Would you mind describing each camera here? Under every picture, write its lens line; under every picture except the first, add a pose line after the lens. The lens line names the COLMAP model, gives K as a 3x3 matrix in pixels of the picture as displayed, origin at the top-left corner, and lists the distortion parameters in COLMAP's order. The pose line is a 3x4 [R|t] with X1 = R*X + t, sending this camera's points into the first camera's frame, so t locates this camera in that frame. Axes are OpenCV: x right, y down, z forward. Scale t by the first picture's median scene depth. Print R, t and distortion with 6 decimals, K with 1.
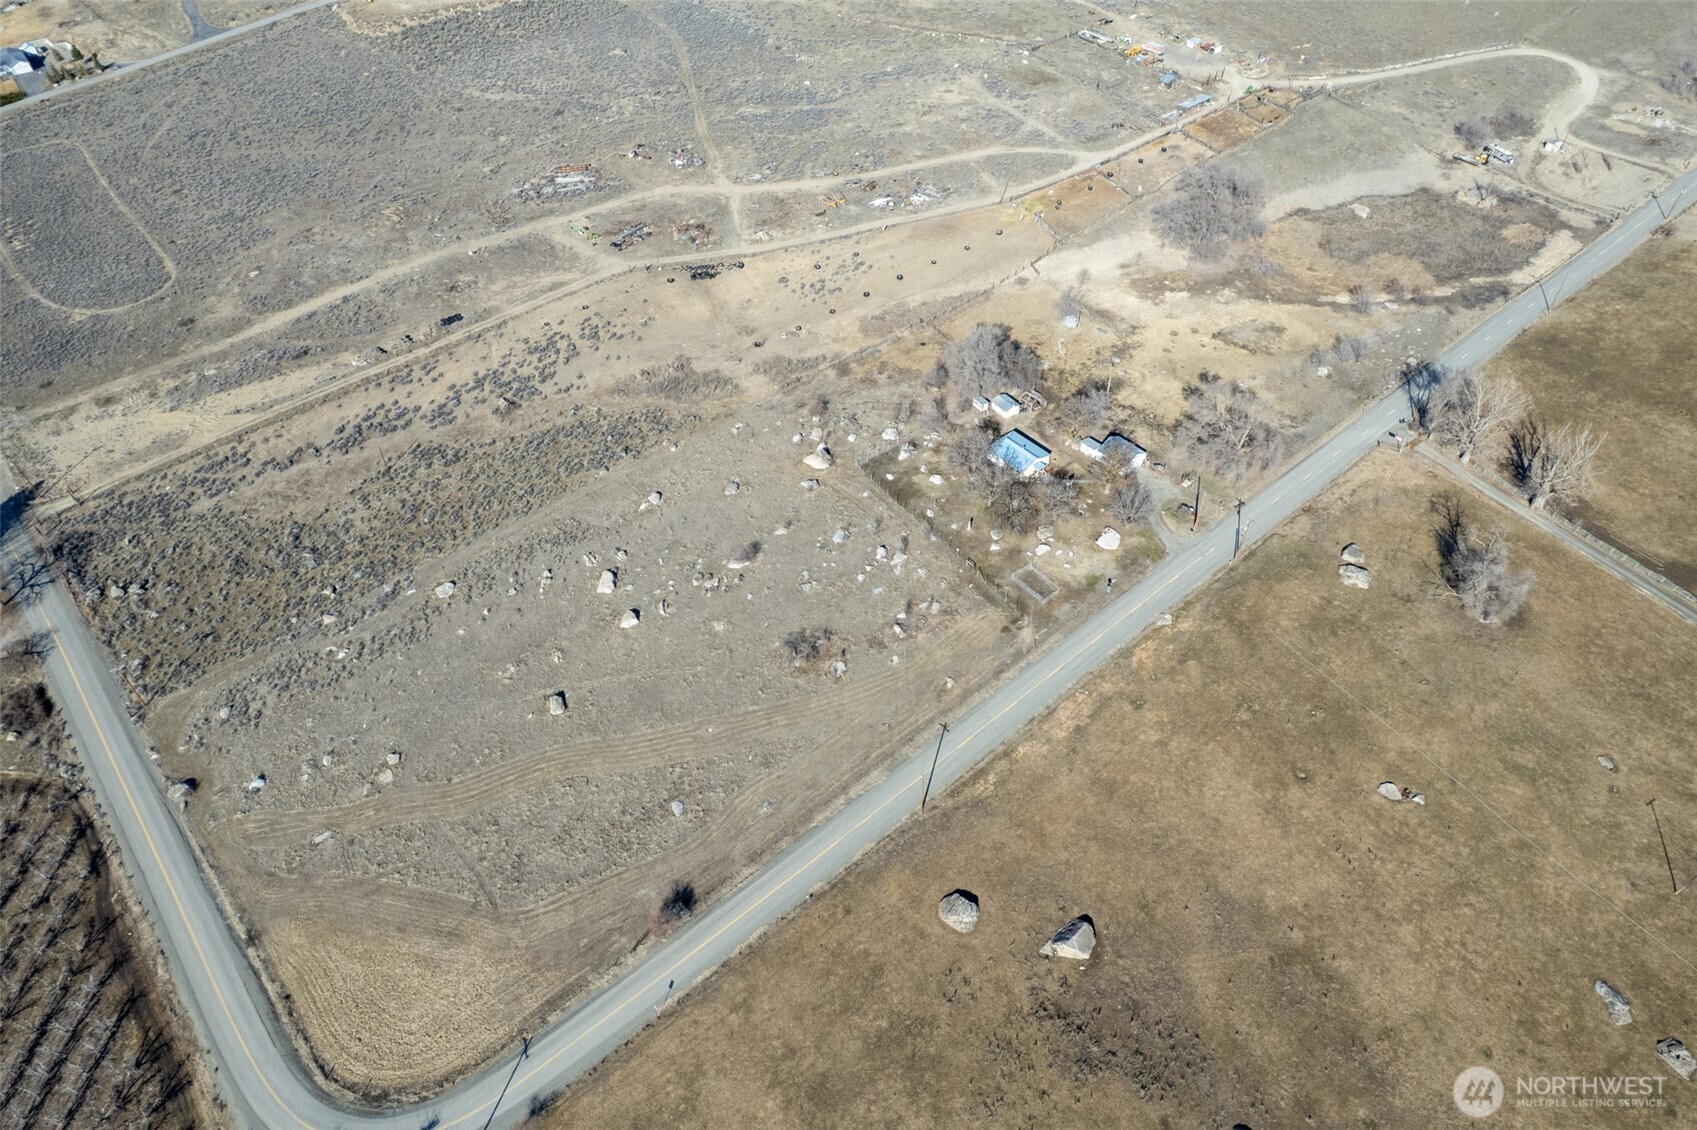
lens RADIAL K [[1056.4, 0, 848.5], [0, 1056.4, 565.0], [0, 0, 1]] dist [-0.079172, 0.072511]
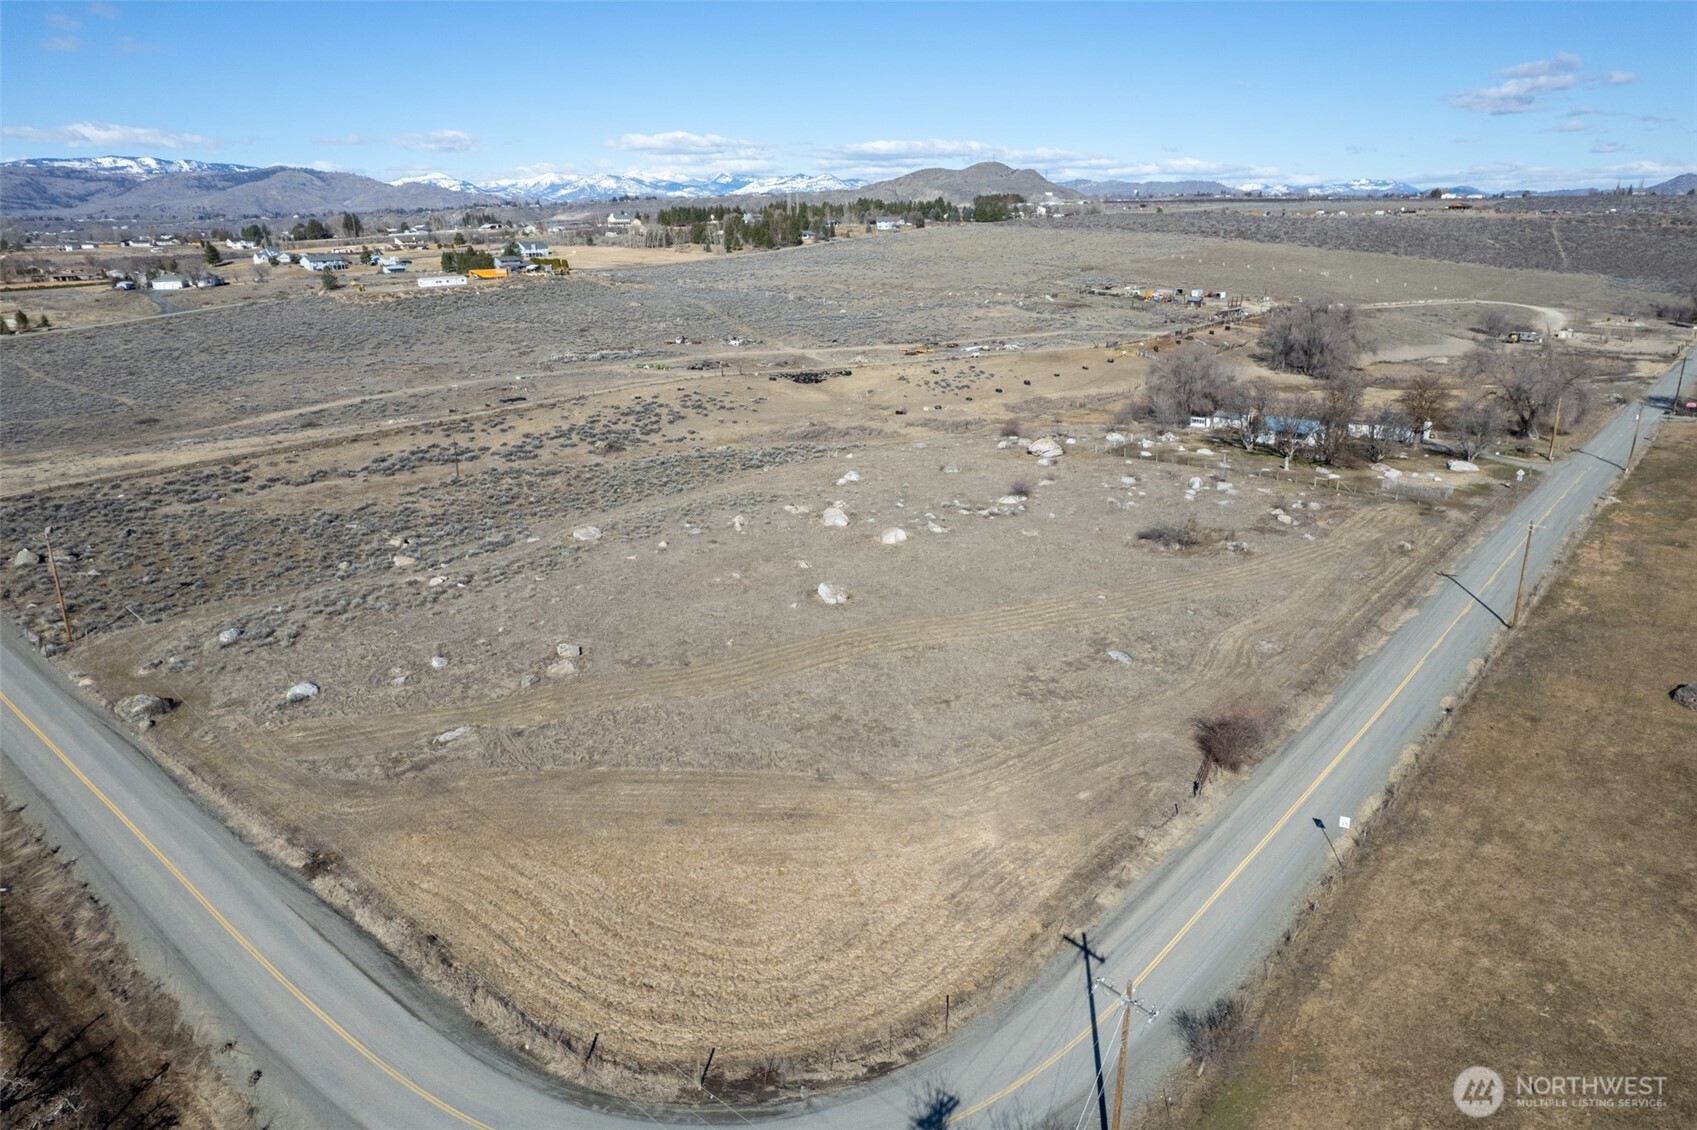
lens RADIAL K [[1086.7, 0, 848.5], [0, 1086.7, 565.0], [0, 0, 1]] dist [-0.085530, 0.077509]
pose [[0.988704, -0.041529, 0.144011, -0.283377], [0.105605, 0.874847, -0.472747, 0.325825], [-0.106355, 0.482615, 0.869351, 0.361892]]
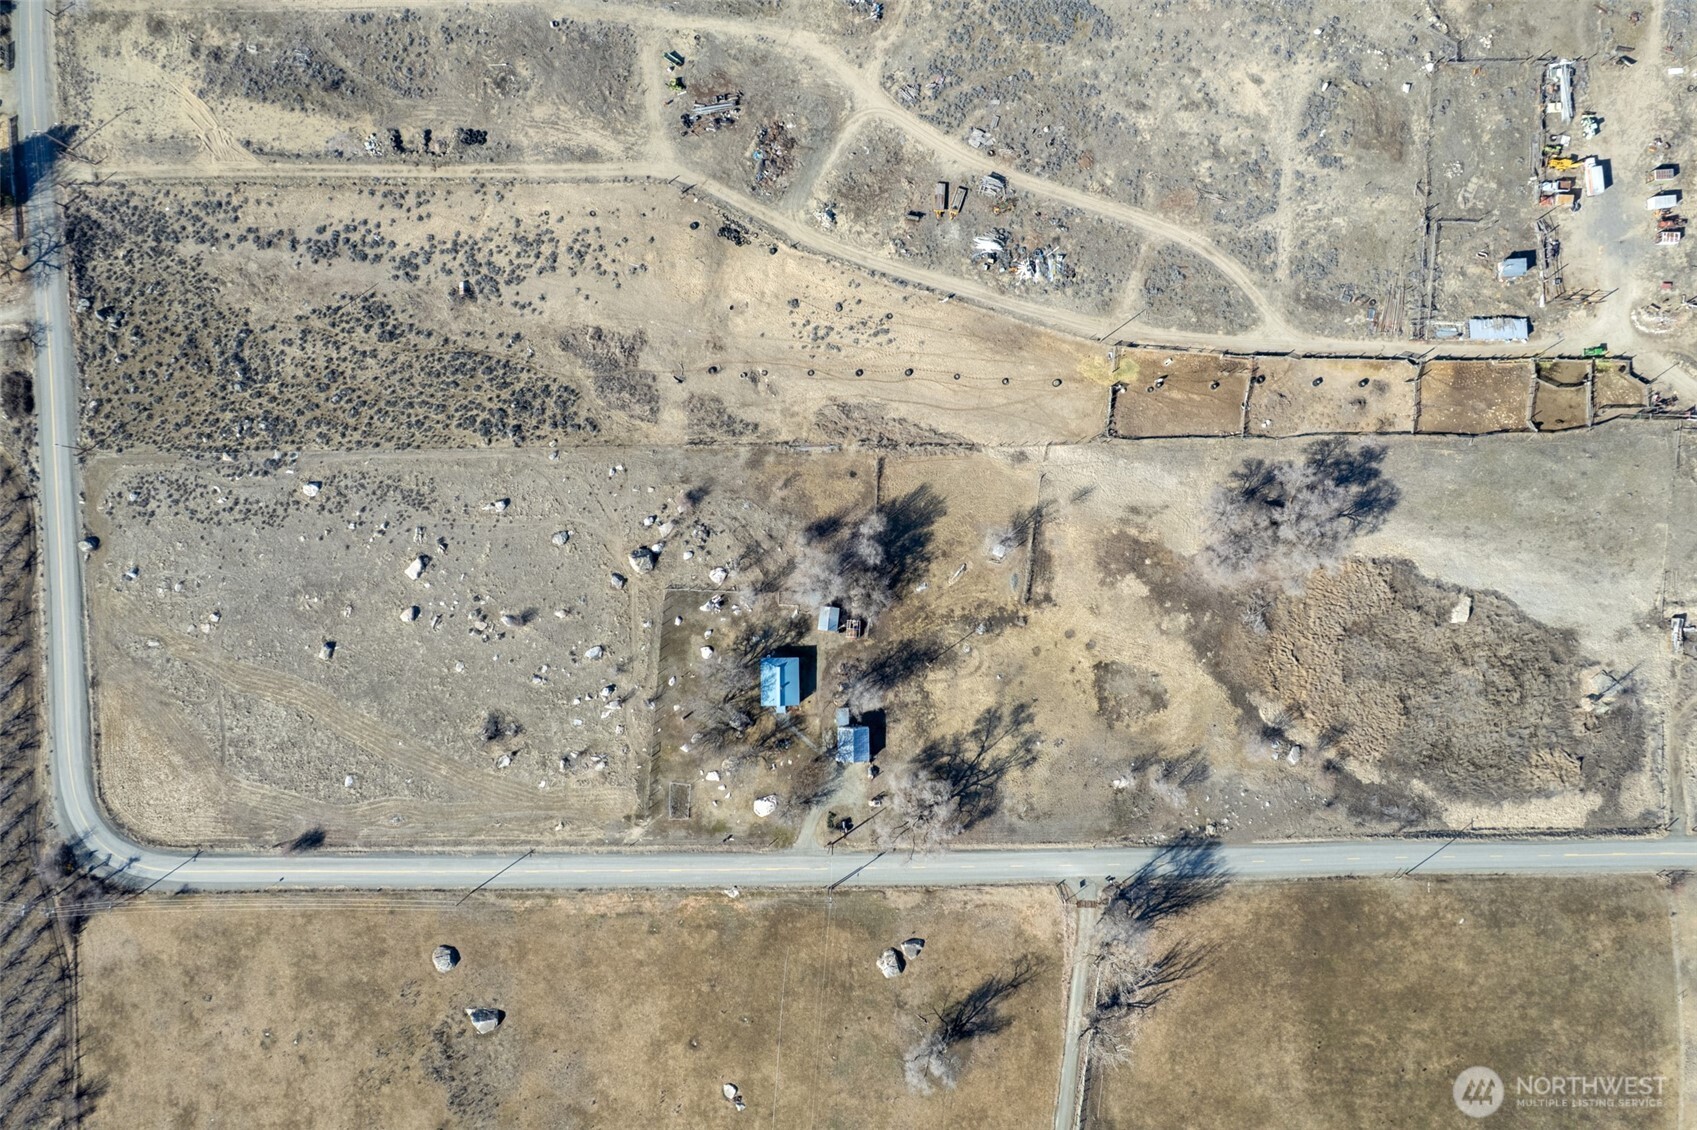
lens RADIAL K [[1094.2, 0, 848.5], [0, 1094.2, 565.0], [0, 0, 1]] dist [-0.091662, 0.088151]
pose [[0.772500, 0.634893, 0.012446, 0.121077], [-0.467681, 0.555570, 0.687472, -0.945289], [0.429557, -0.536892, 0.726105, 0.274436]]
